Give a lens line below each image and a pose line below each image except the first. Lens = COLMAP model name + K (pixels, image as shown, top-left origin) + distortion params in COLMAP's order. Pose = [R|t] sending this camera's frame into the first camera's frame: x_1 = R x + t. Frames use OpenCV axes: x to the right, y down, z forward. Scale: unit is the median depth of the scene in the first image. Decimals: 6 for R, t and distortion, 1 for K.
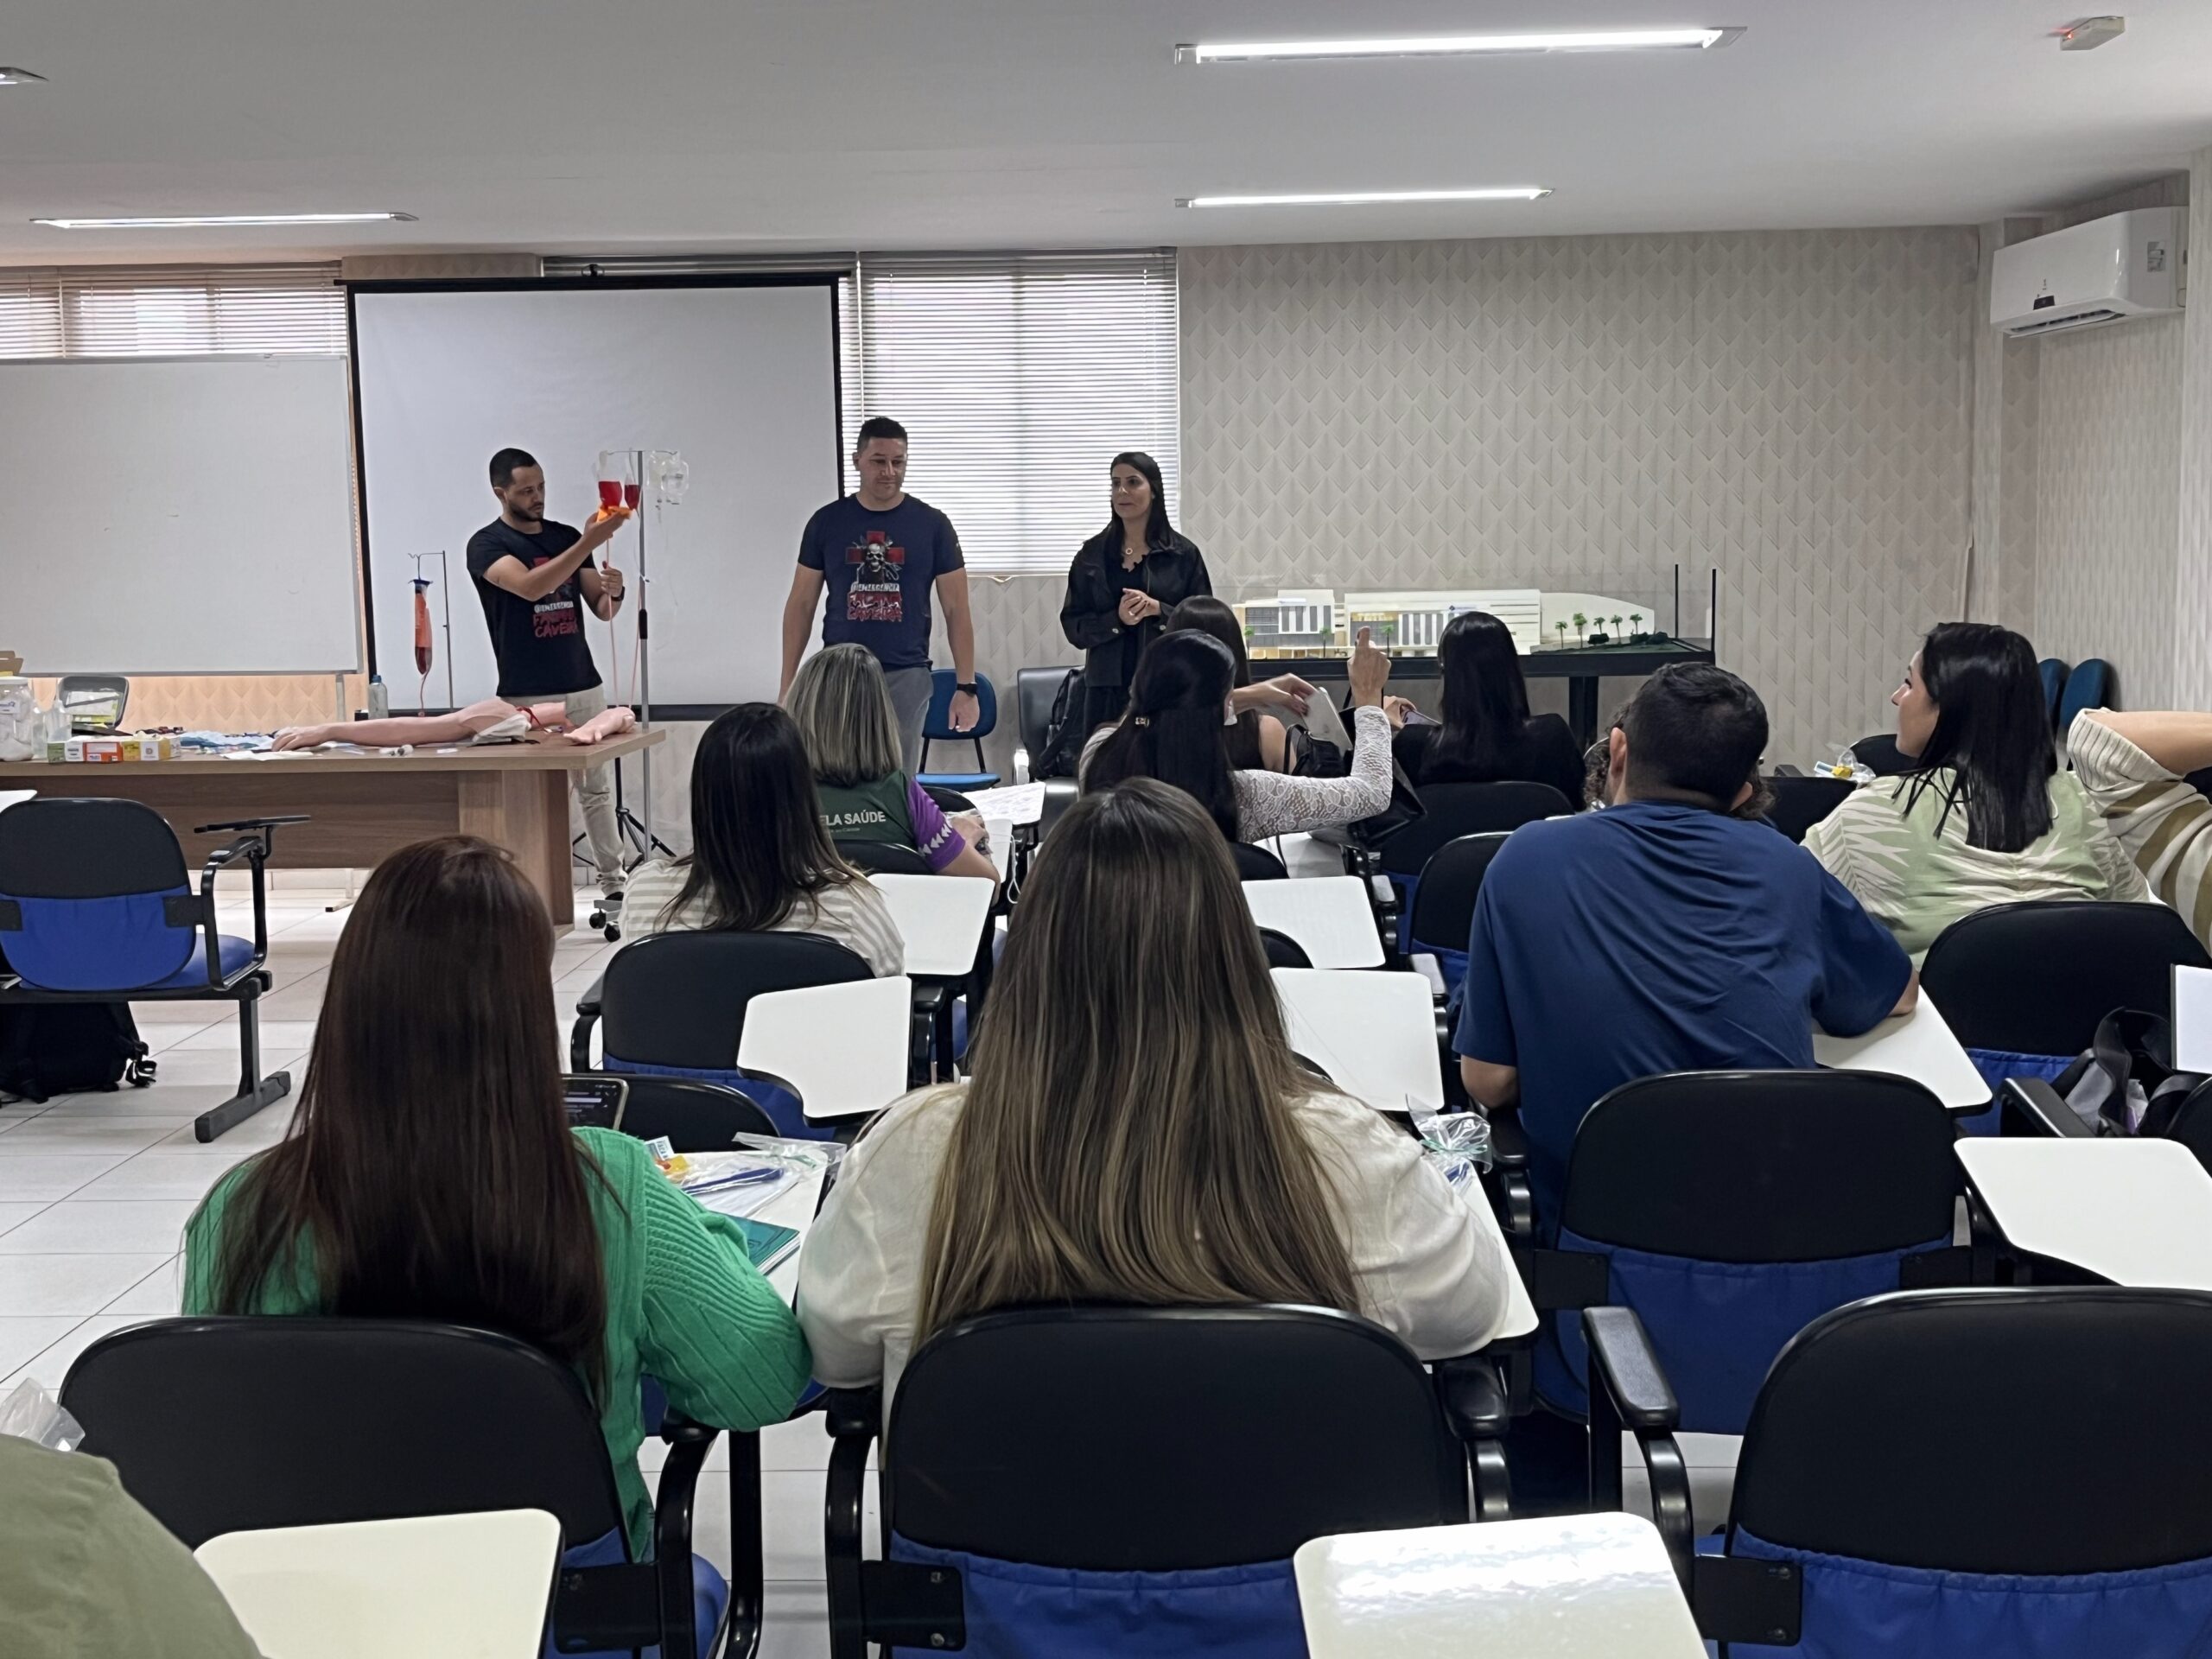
lens RADIAL K [[2621.1, 0, 1092.4], [0, 2621.1, 833.4], [0, 0, 1]] dist [0.000589, 0.000000]
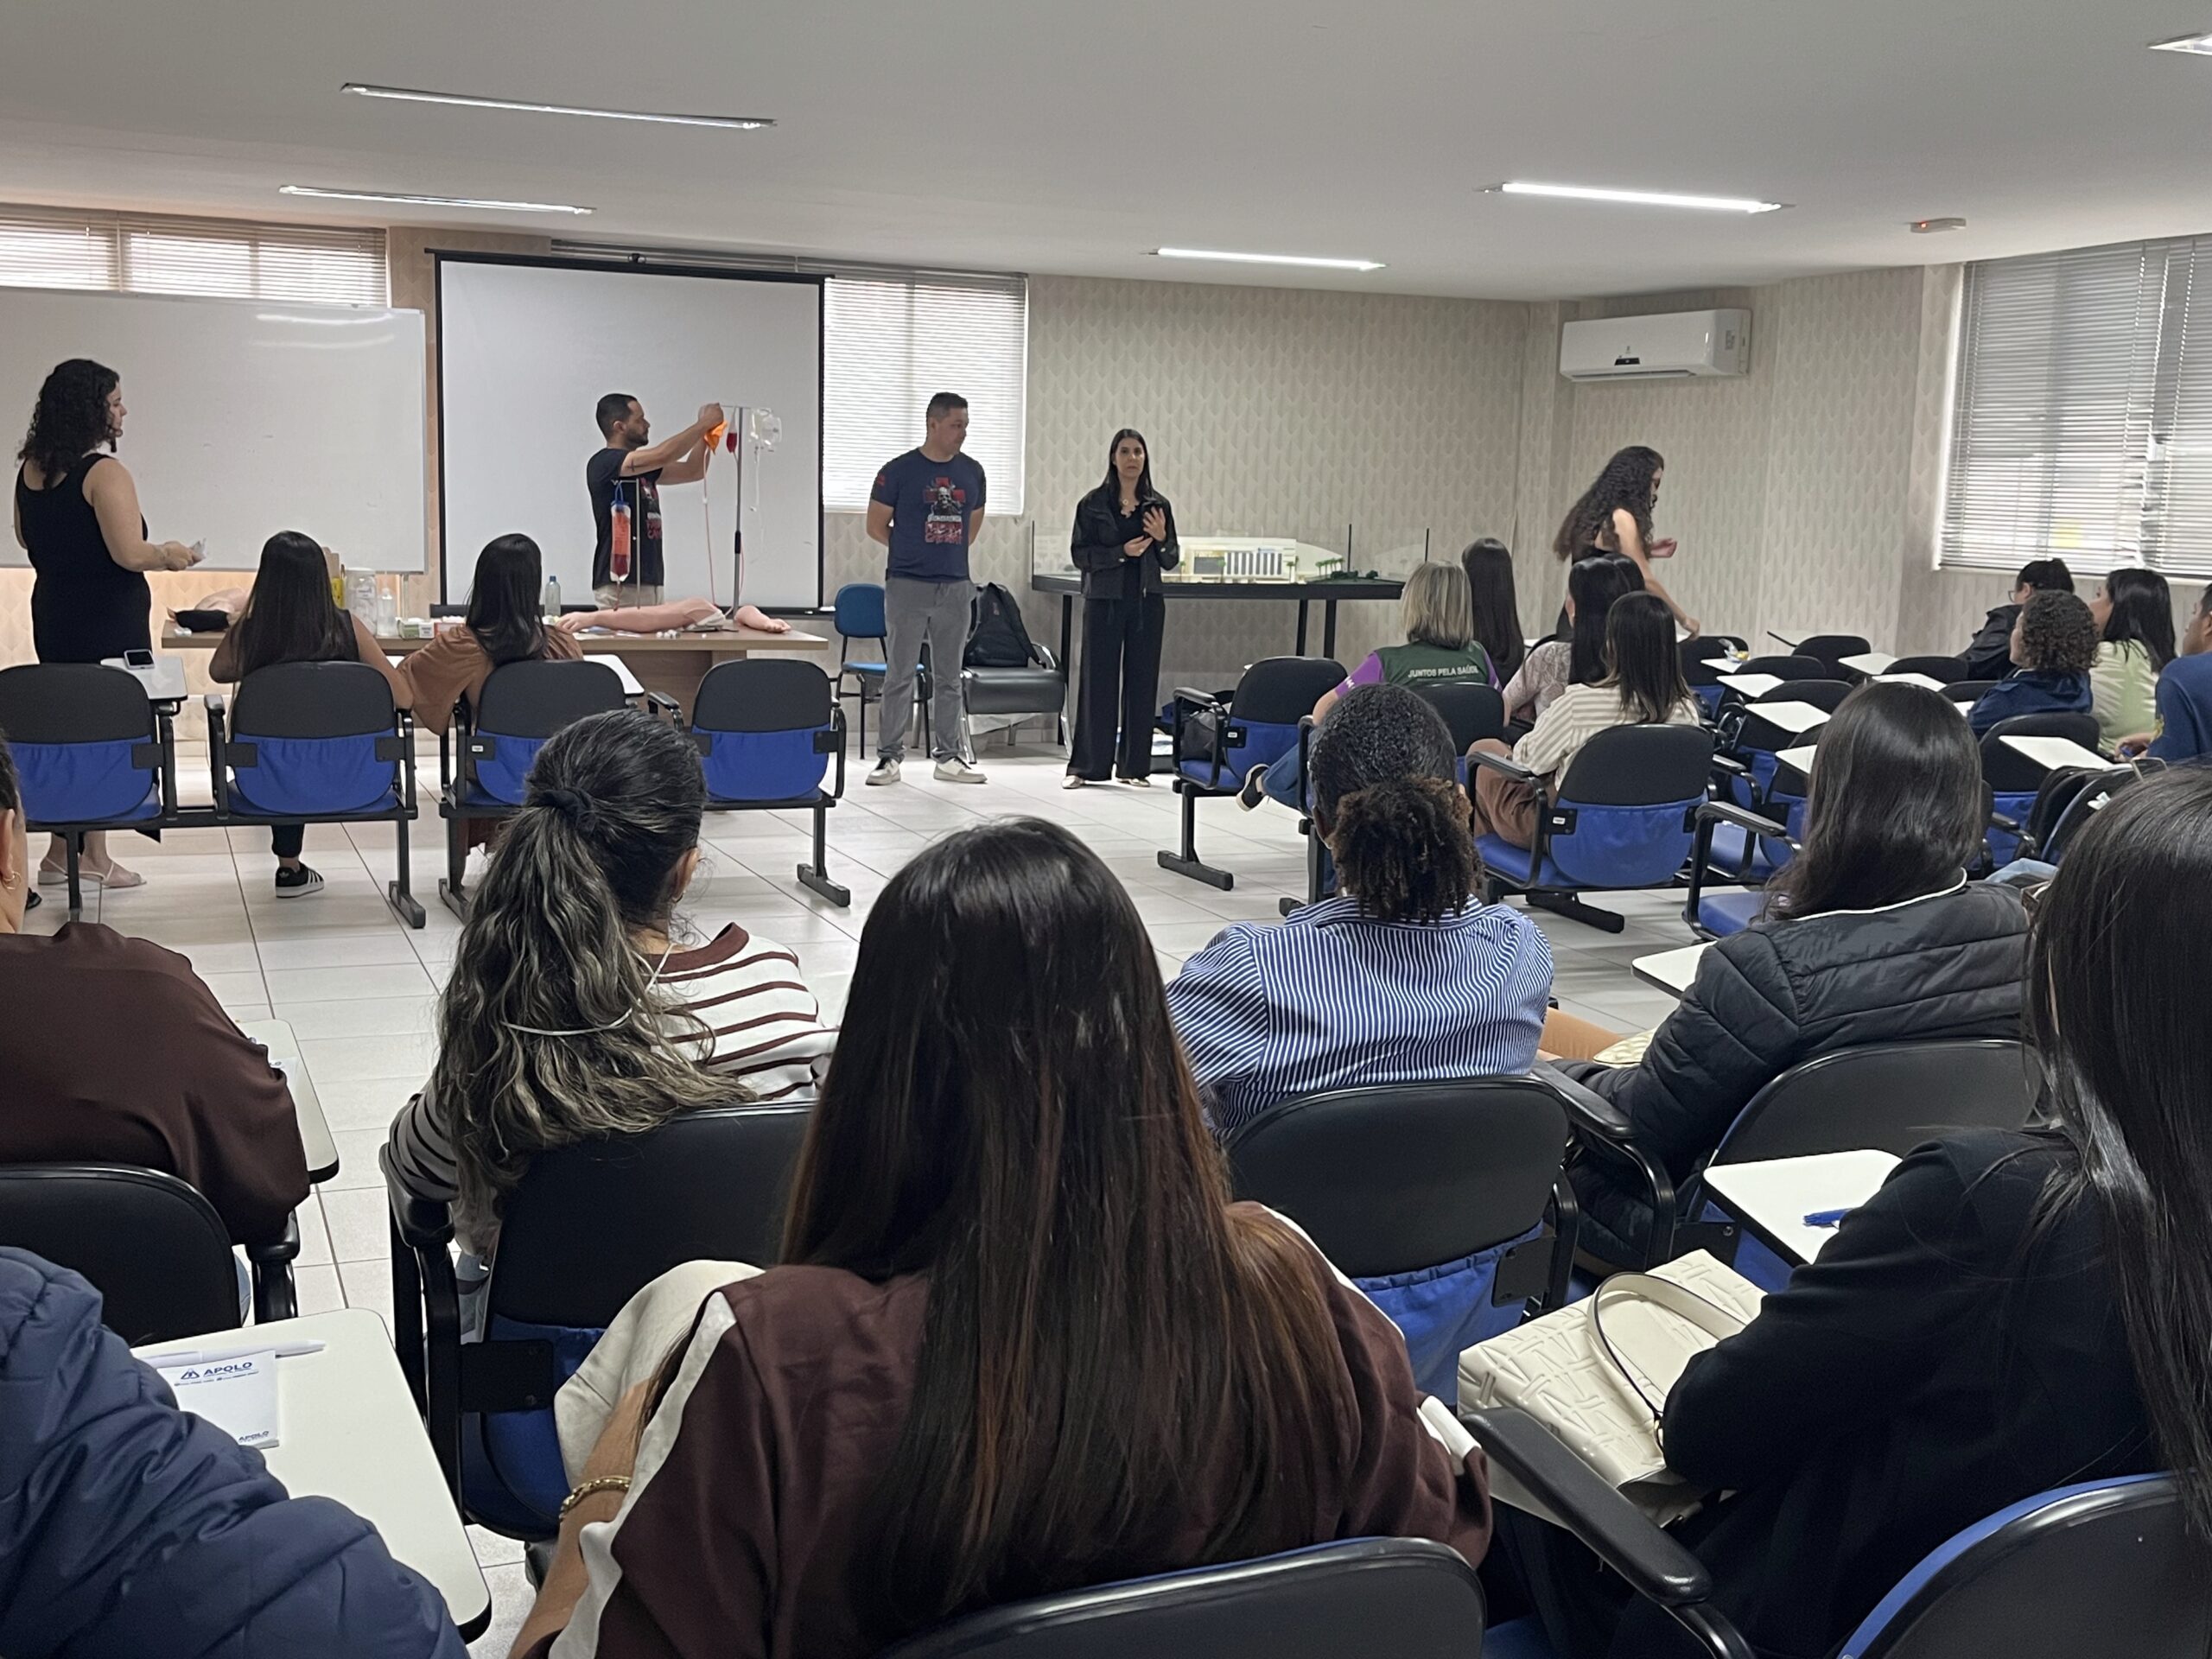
lens RADIAL K [[2285.9, 0, 1108.0], [0, 2285.9, 823.6], [0, 0, 1]] dist [0.010364, 0.000000]
pose [[0.915075, -0.016594, 0.402941, -0.430694], [0.004439, 0.999507, 0.031080, 0.022749], [-0.403259, -0.026652, 0.914698, -0.099933]]
